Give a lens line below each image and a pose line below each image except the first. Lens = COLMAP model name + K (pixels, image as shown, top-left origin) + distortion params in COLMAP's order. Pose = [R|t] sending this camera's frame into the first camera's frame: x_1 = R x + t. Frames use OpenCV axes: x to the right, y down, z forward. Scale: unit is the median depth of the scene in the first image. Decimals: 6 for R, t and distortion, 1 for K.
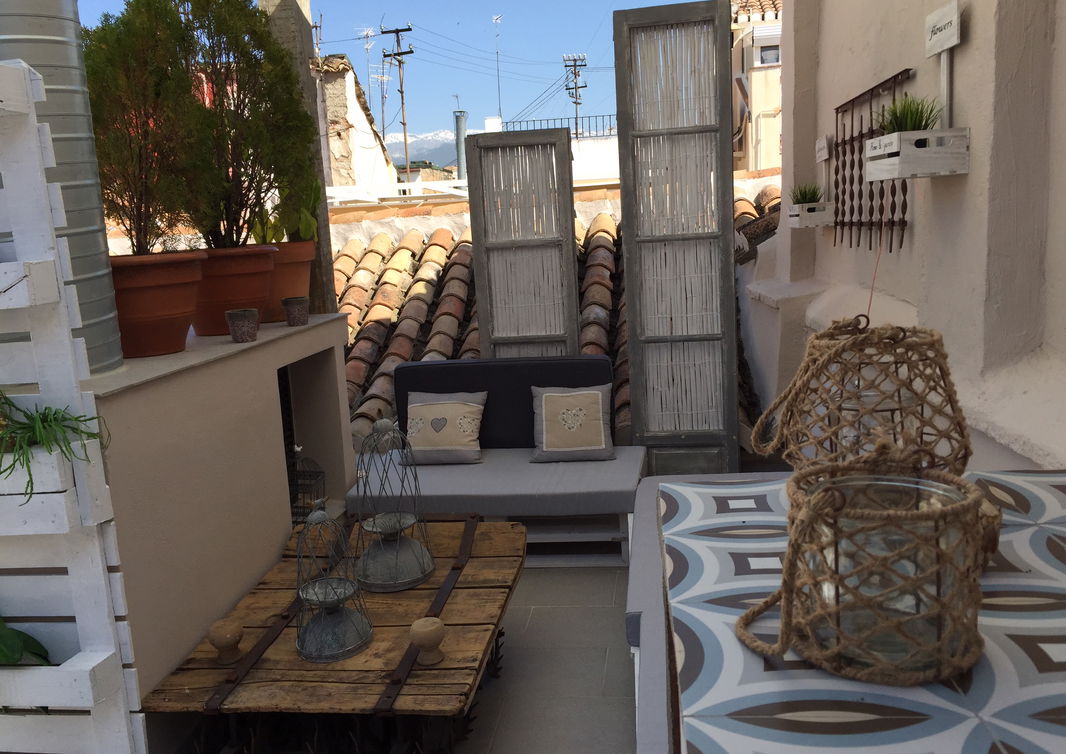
lens RADIAL K [[919.9, 0, 526.5], [0, 919.9, 372.3], [0, 0, 1]] dist [0.037854, -0.011796]
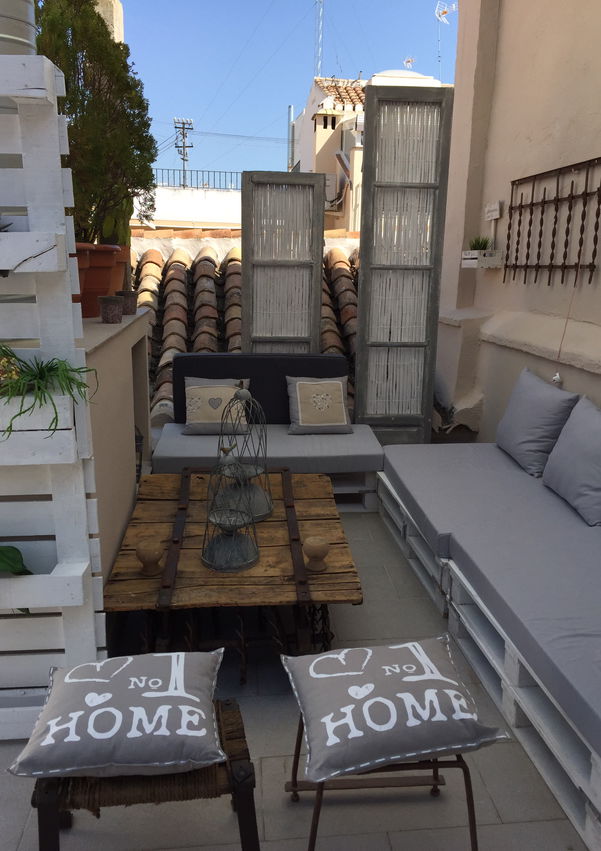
lens RADIAL K [[734.4, 0, 300.5], [0, 734.4, 425.5], [0, 0, 1]] dist [0.037854, -0.011796]
pose [[0.968554, 0.024954, 0.247551, -0.231909], [-0.038313, 0.998049, 0.049294, 0.033741], [-0.245838, -0.057228, 0.967620, -0.001058]]
